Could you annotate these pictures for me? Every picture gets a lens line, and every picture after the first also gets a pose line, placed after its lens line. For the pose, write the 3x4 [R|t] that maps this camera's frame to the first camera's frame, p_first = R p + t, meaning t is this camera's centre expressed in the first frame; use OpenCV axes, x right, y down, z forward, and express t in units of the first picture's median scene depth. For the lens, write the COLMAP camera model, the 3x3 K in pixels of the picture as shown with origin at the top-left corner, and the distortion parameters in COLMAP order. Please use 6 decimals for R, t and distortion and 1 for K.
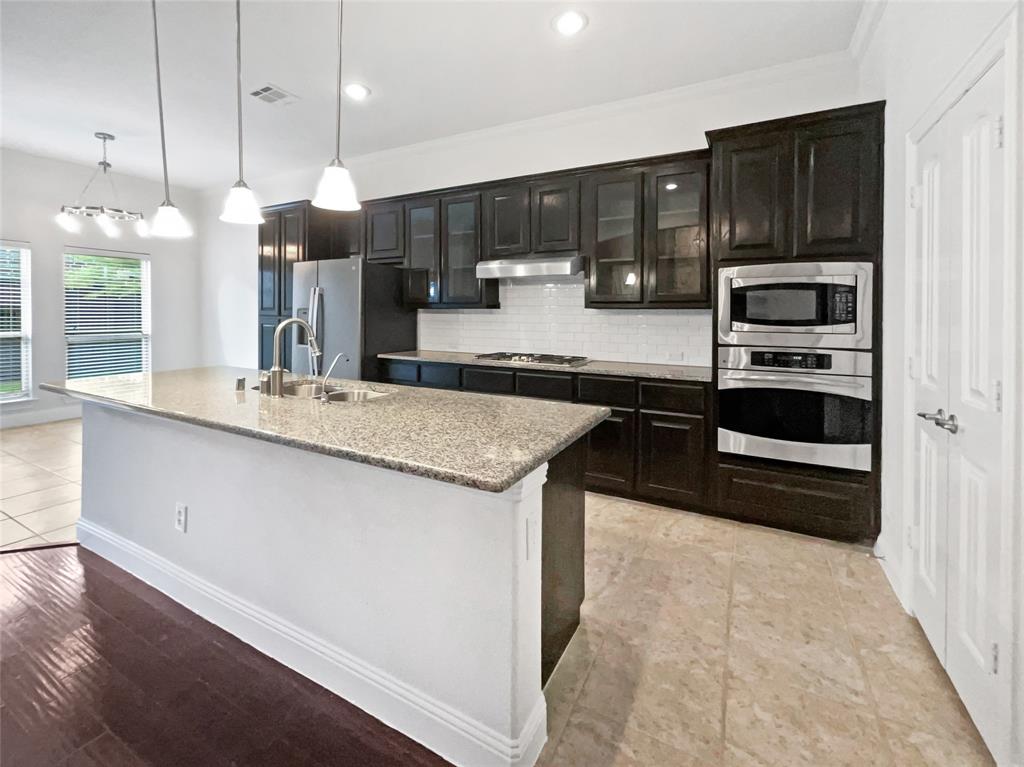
lens RADIAL K [[453.3, 0, 497.7], [0, 453.3, 305.7], [0, 0, 1]] dist [-0.004731, -0.000736]
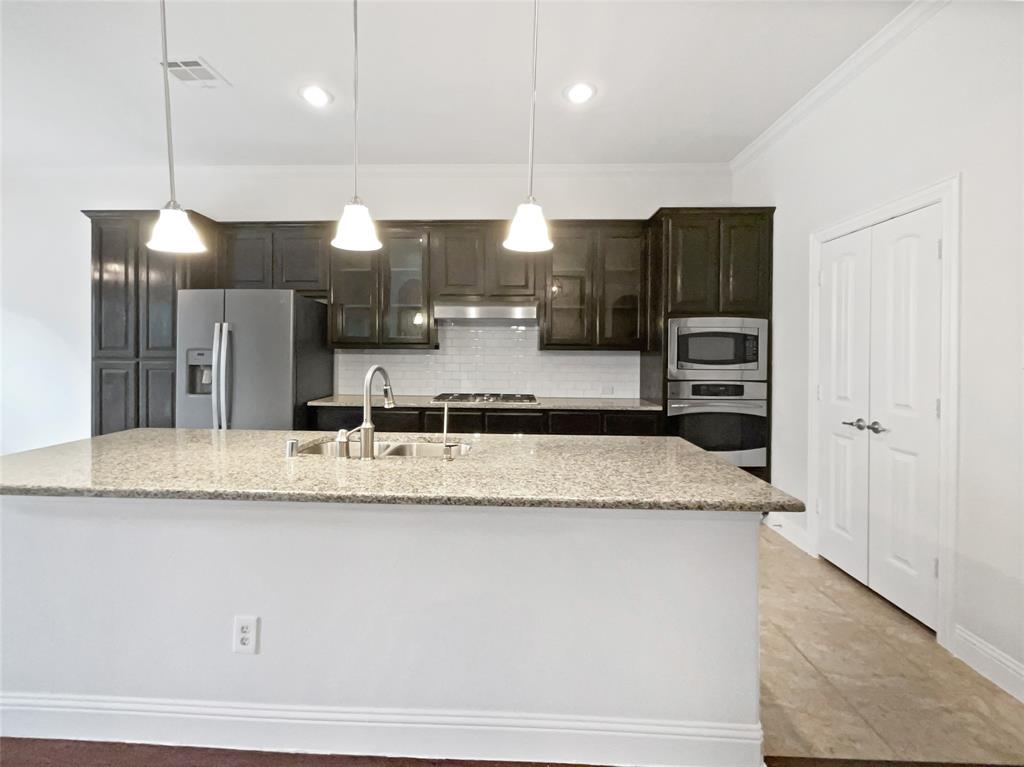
lens RADIAL K [[440.8, 0, 495.3], [0, 440.8, 349.5], [0, 0, 1]] dist [-0.001763, -0.000653]
pose [[0.894672, 0.002893, 0.446713, -0.395691], [-0.008396, 0.999911, 0.010340, -0.005372], [-0.446644, -0.013002, 0.894617, 0.107610]]
